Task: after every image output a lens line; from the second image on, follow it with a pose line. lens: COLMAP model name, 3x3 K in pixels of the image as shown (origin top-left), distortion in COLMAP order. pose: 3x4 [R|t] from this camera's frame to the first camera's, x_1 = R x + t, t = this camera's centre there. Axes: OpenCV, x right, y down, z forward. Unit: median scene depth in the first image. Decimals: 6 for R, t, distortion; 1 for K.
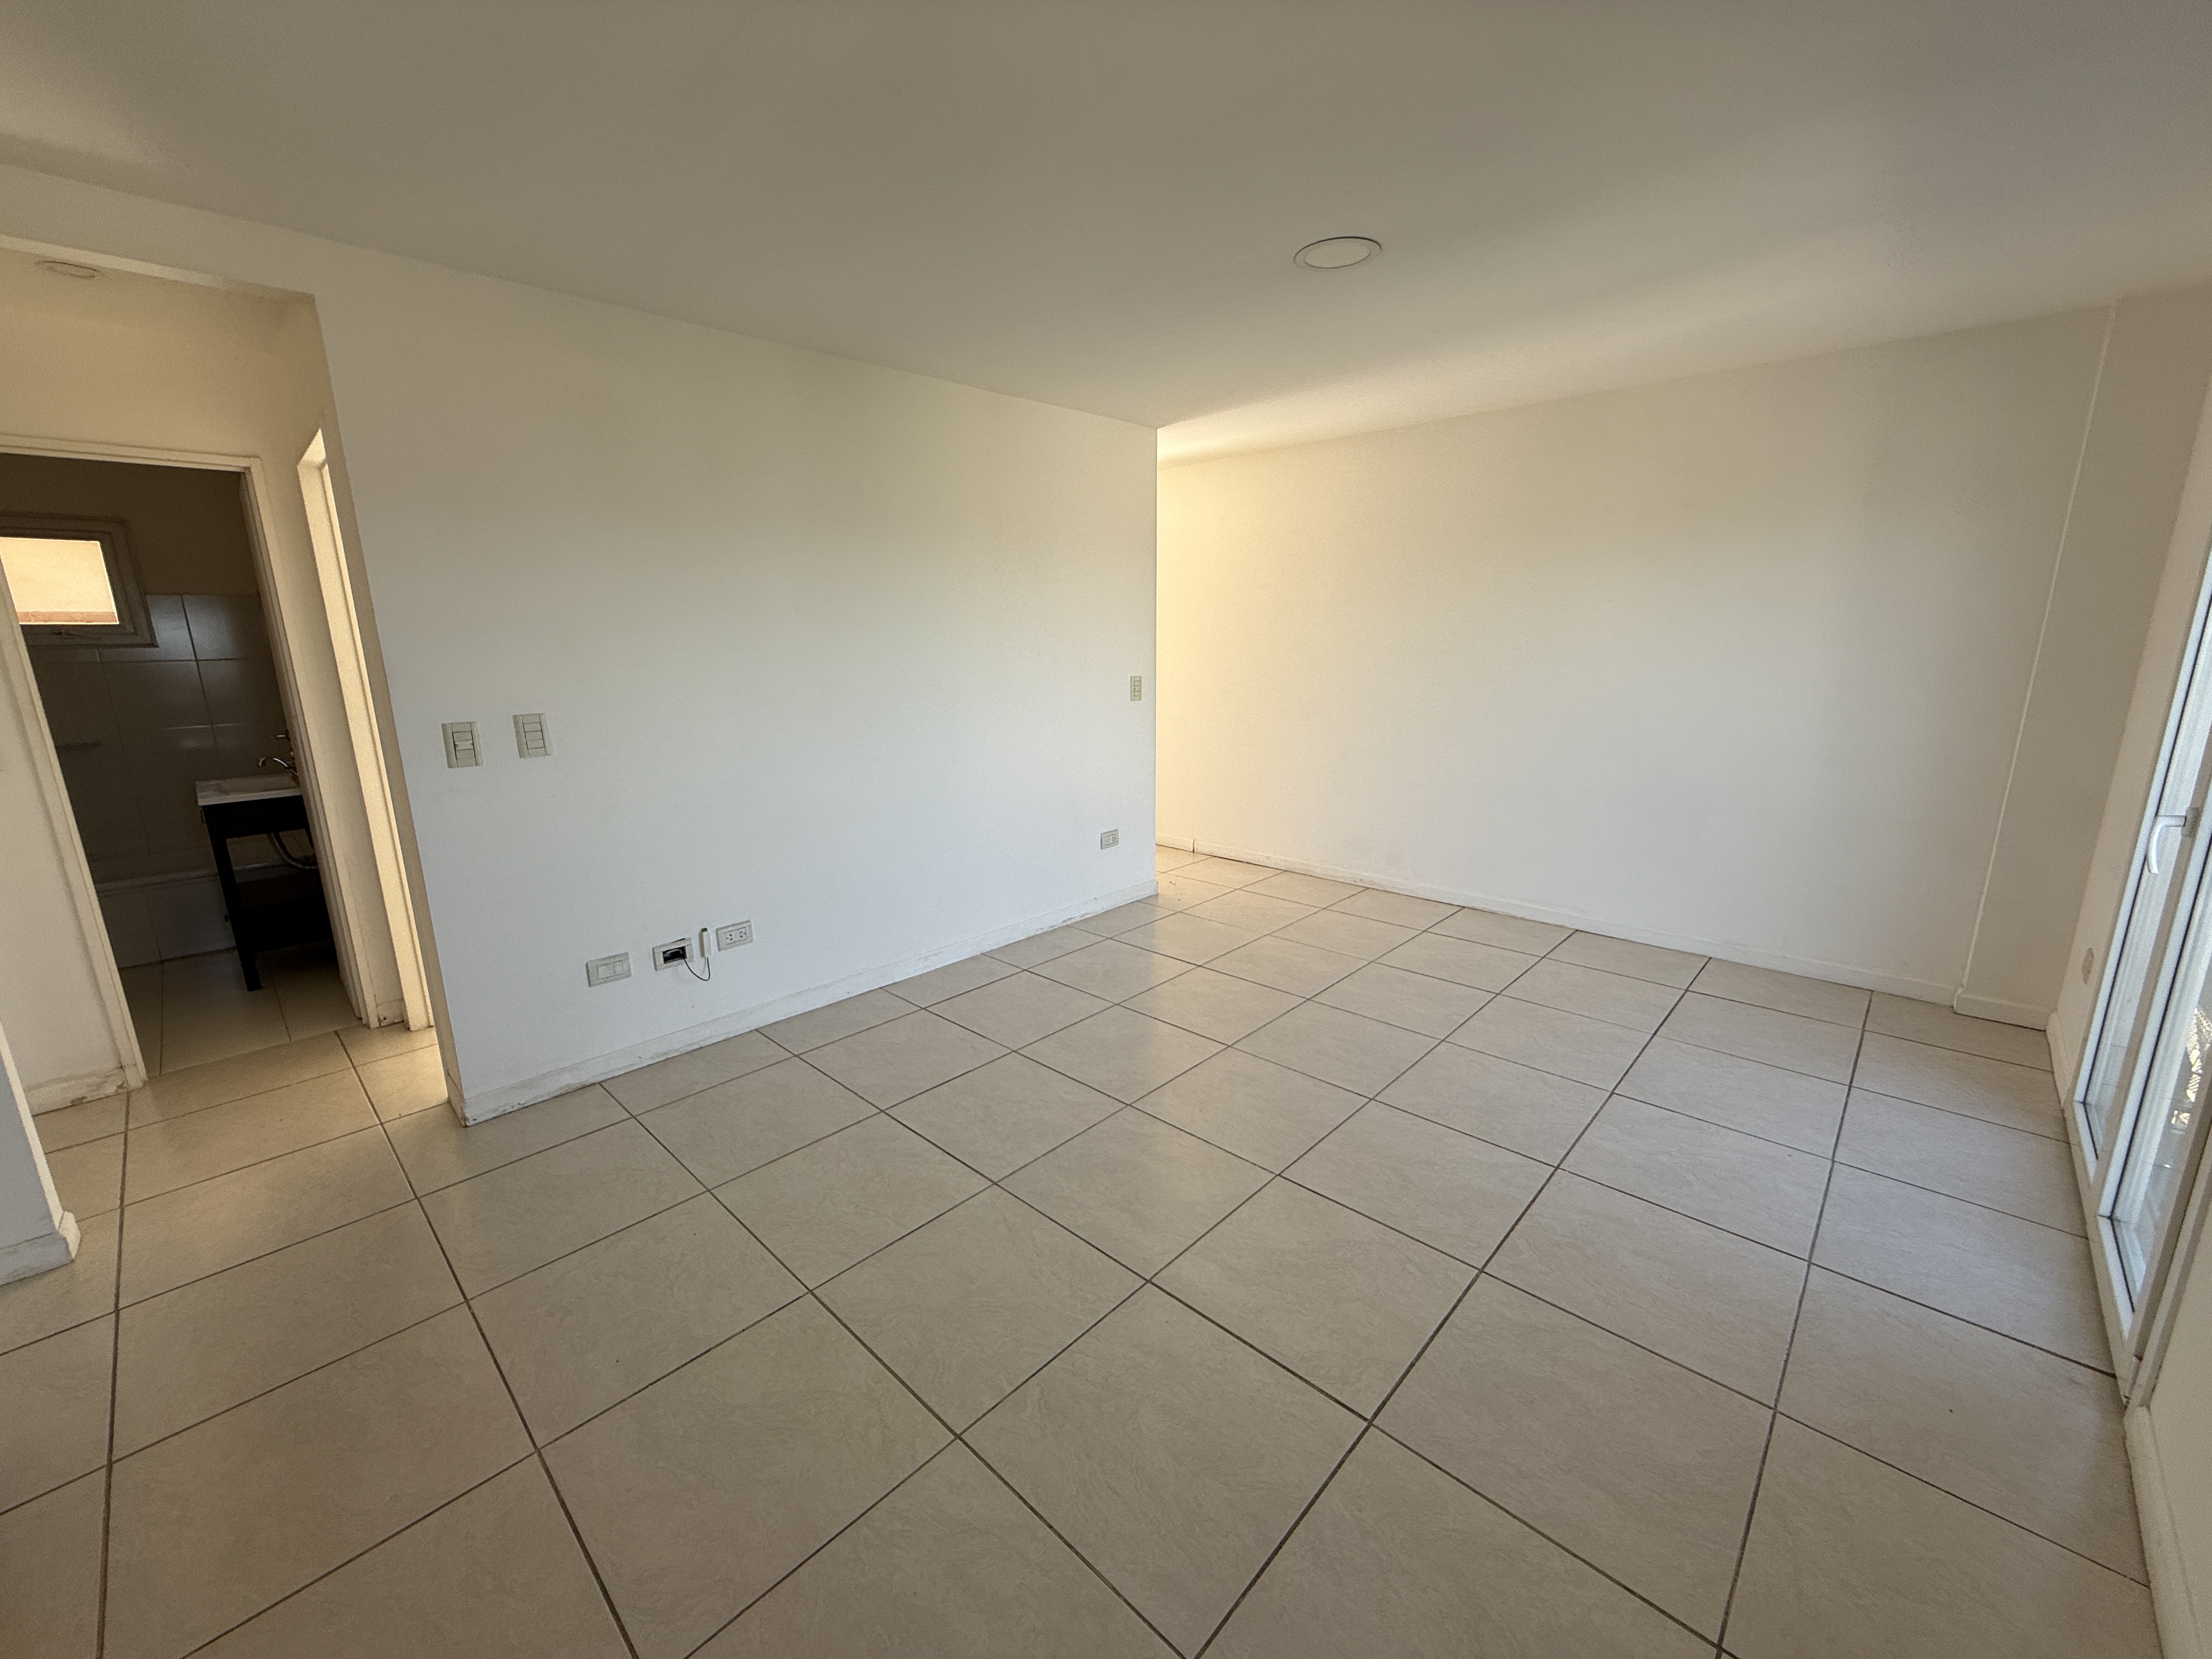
lens RADIAL K [[886.0, 0, 1108.1], [0, 886.0, 825.9], [0, 0, 1]] dist [-0.000459, -0.000209]
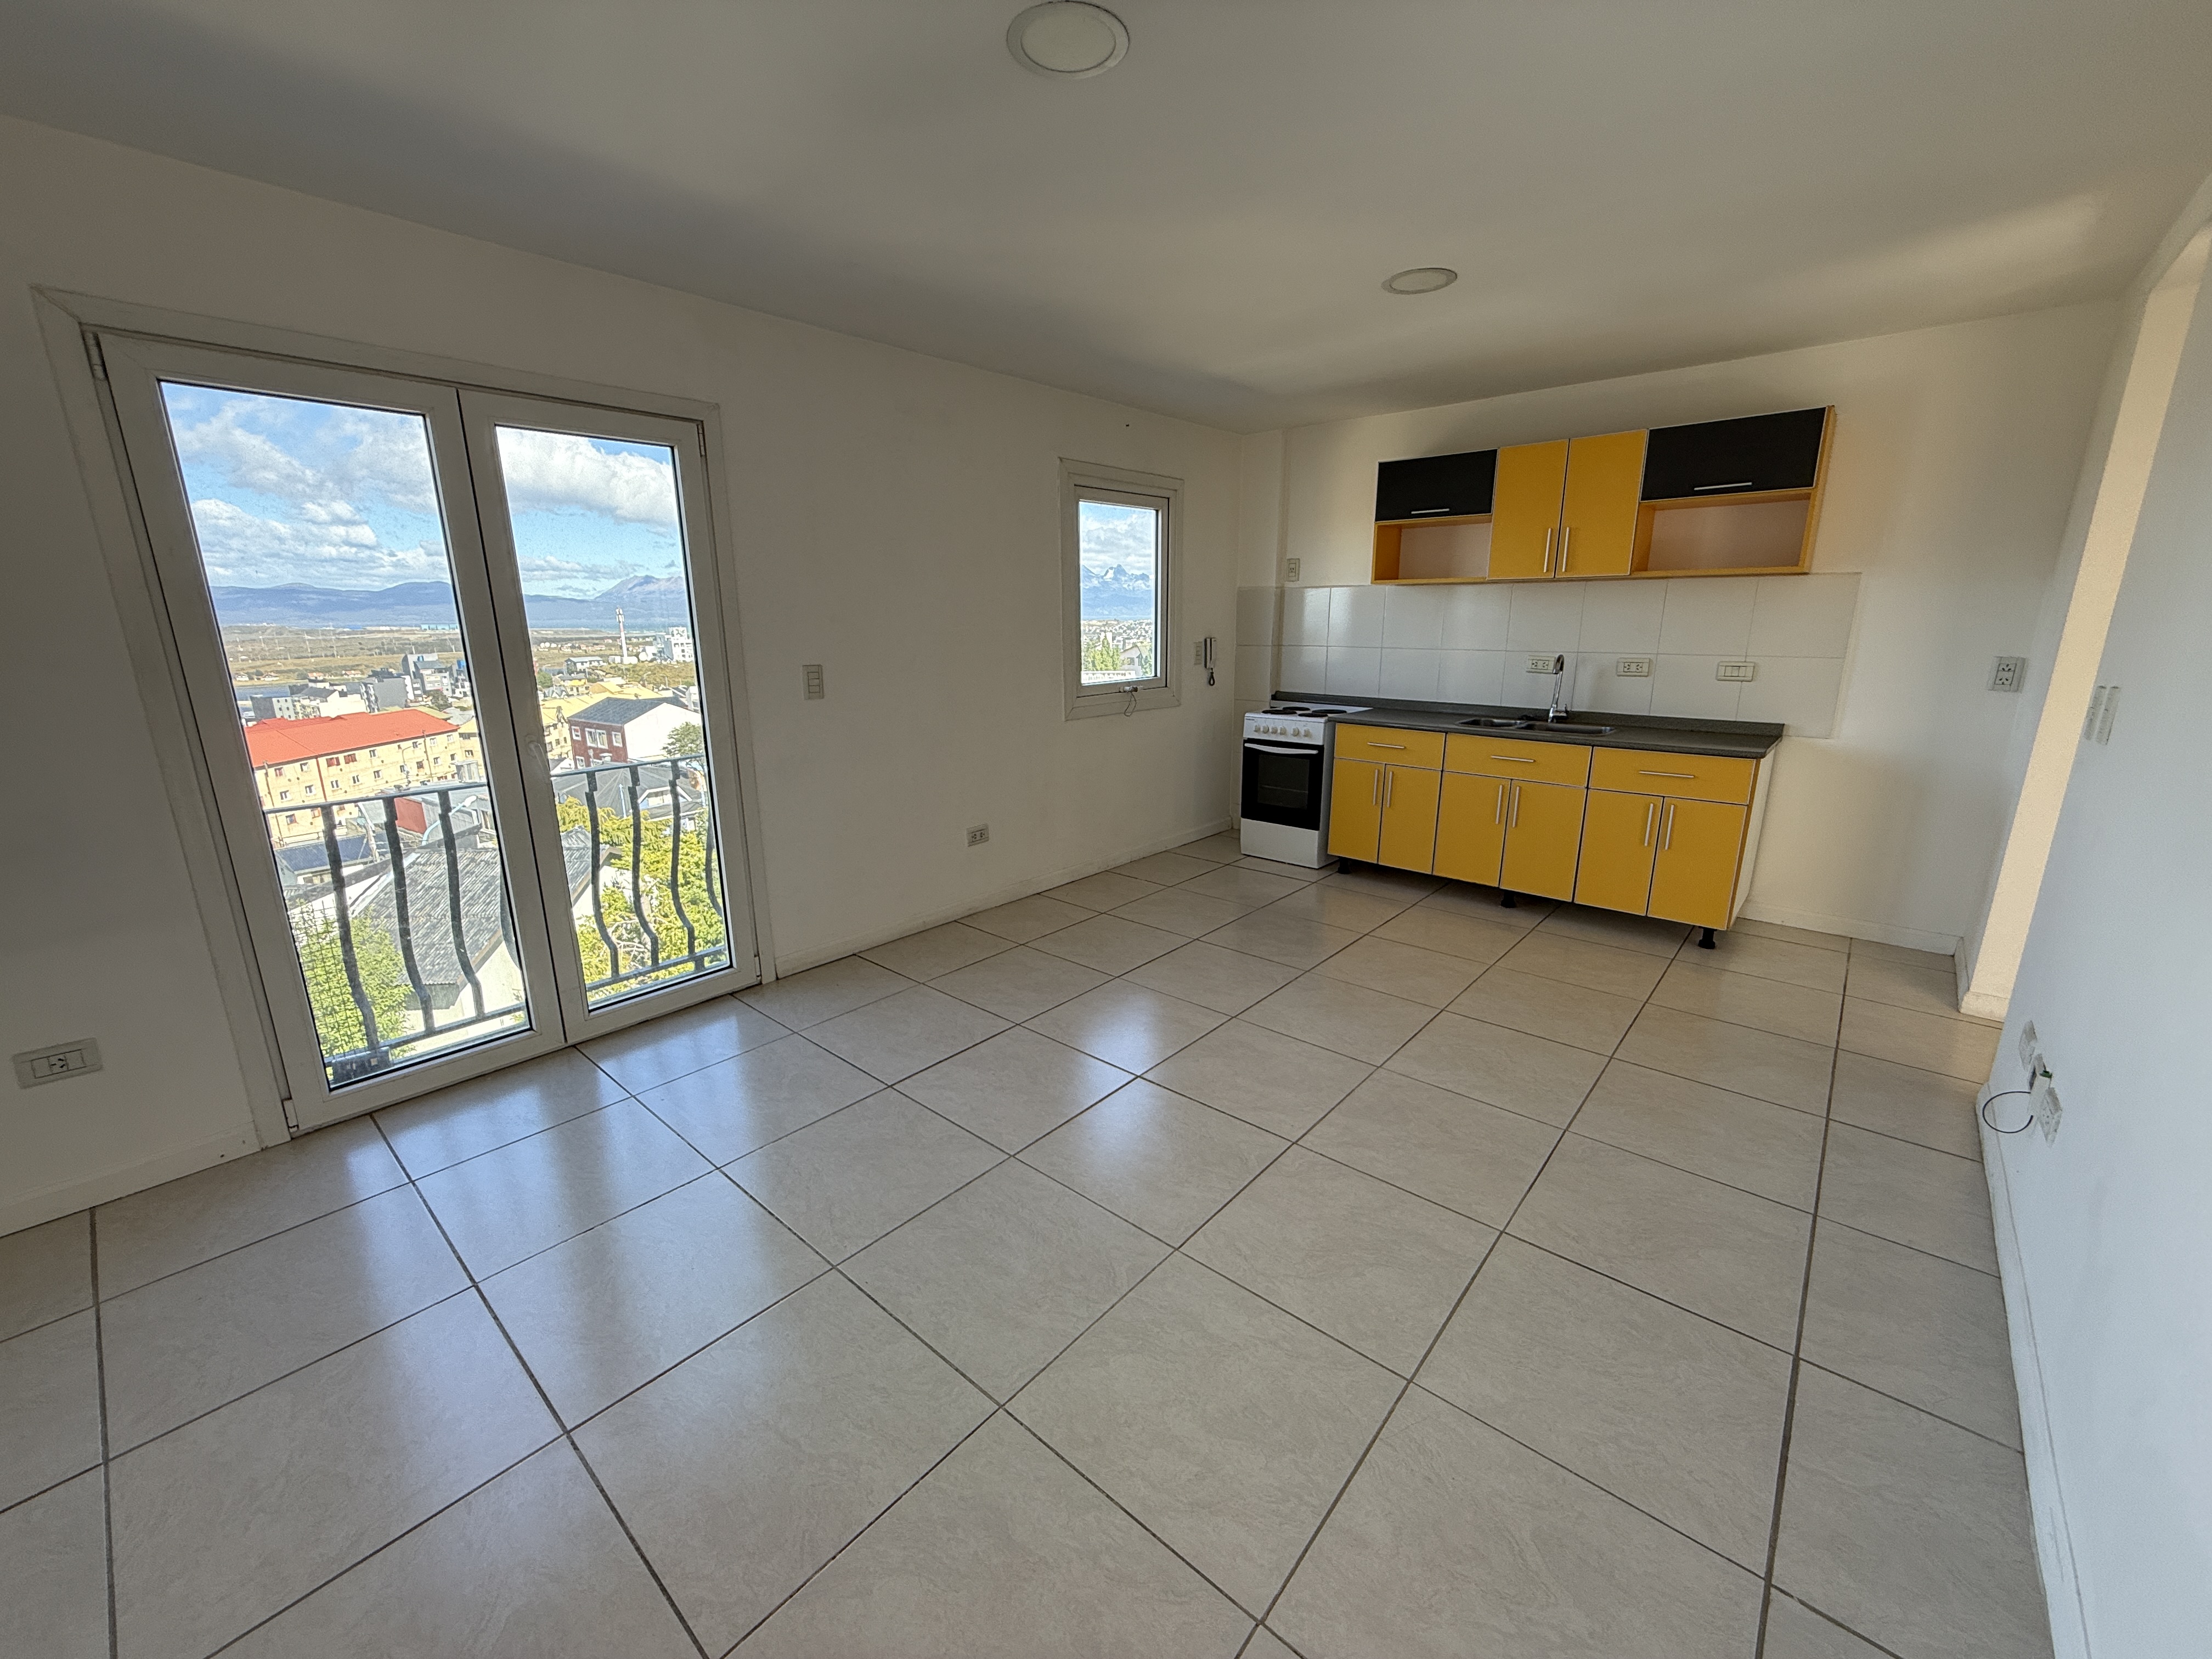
lens RADIAL K [[879.7, 0, 1096.7], [0, 879.7, 833.0], [0, 0, 1]] dist [0.000660, -0.000516]
pose [[-0.999200, 0.027736, -0.028806, 0.154809], [0.011827, 0.893101, 0.449701, -0.226083], [0.038200, 0.449001, -0.892714, 1.062939]]
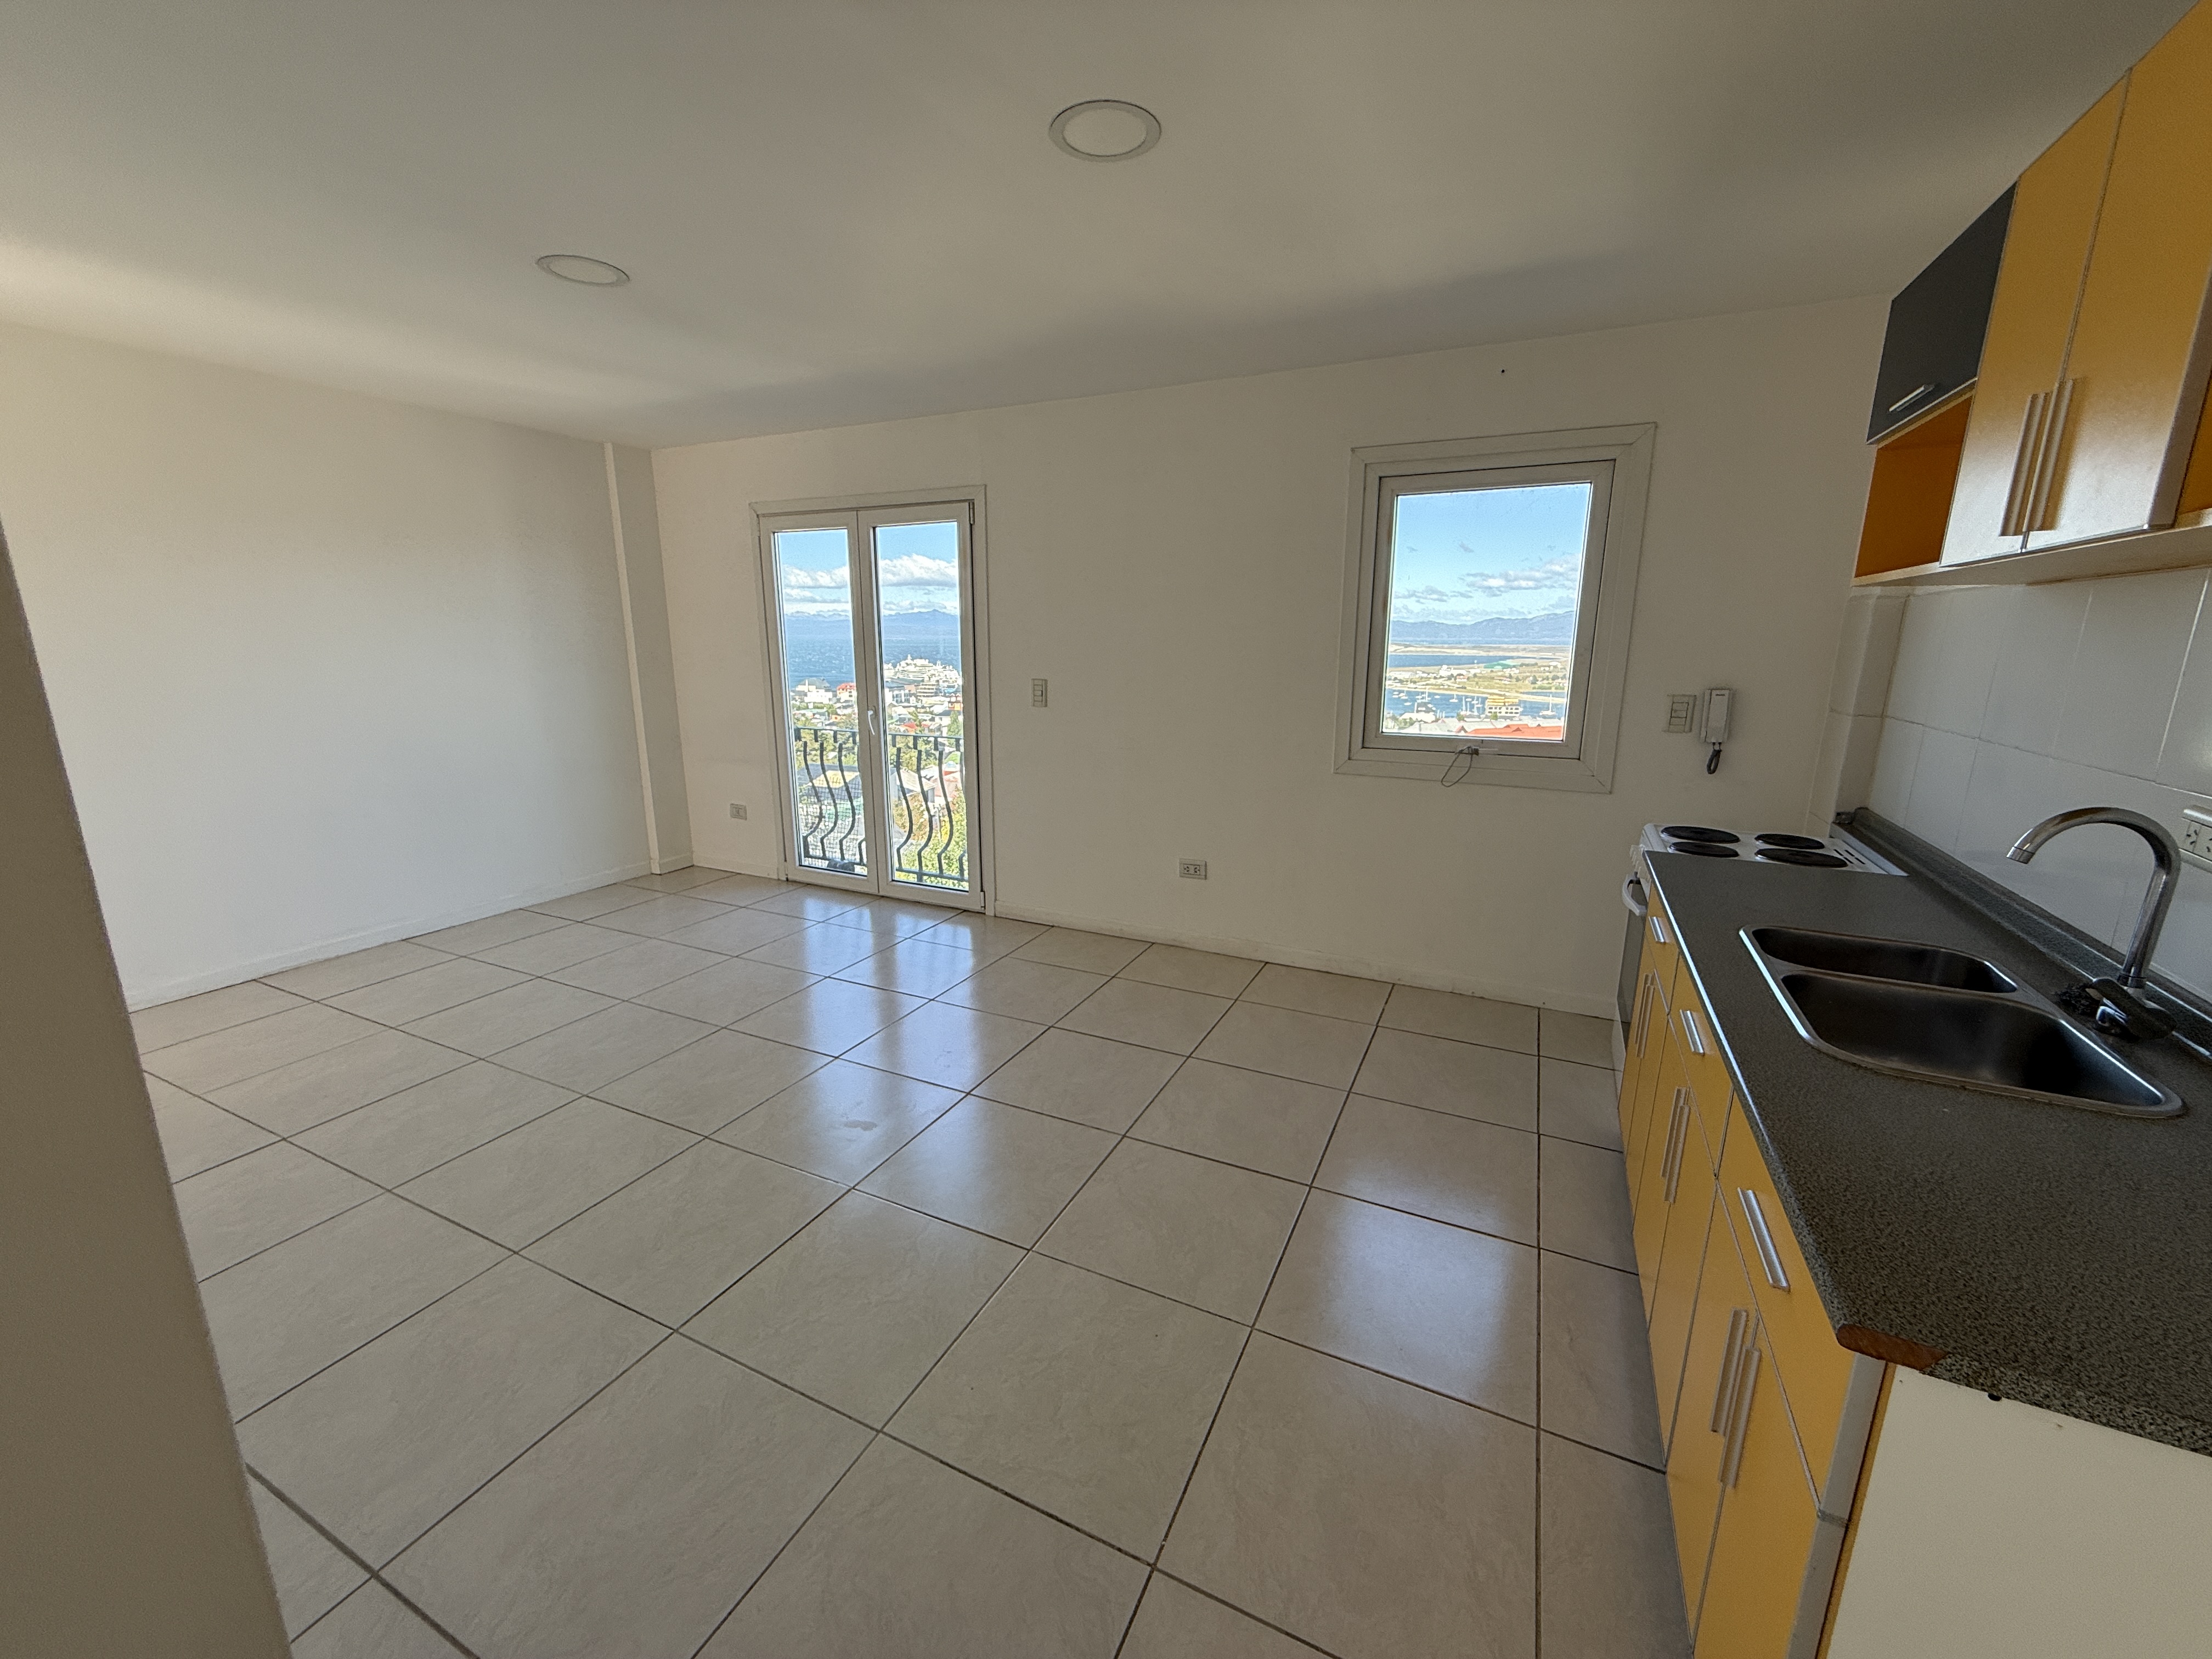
lens RADIAL K [[879.7, 0, 1096.7], [0, 879.7, 833.0], [0, 0, 1]] dist [0.000660, -0.000516]
pose [[-0.294978, -0.199546, 0.934435, -0.580322], [0.209026, 0.940787, 0.266887, -0.092503], [-0.932361, 0.274047, -0.235801, 0.489457]]
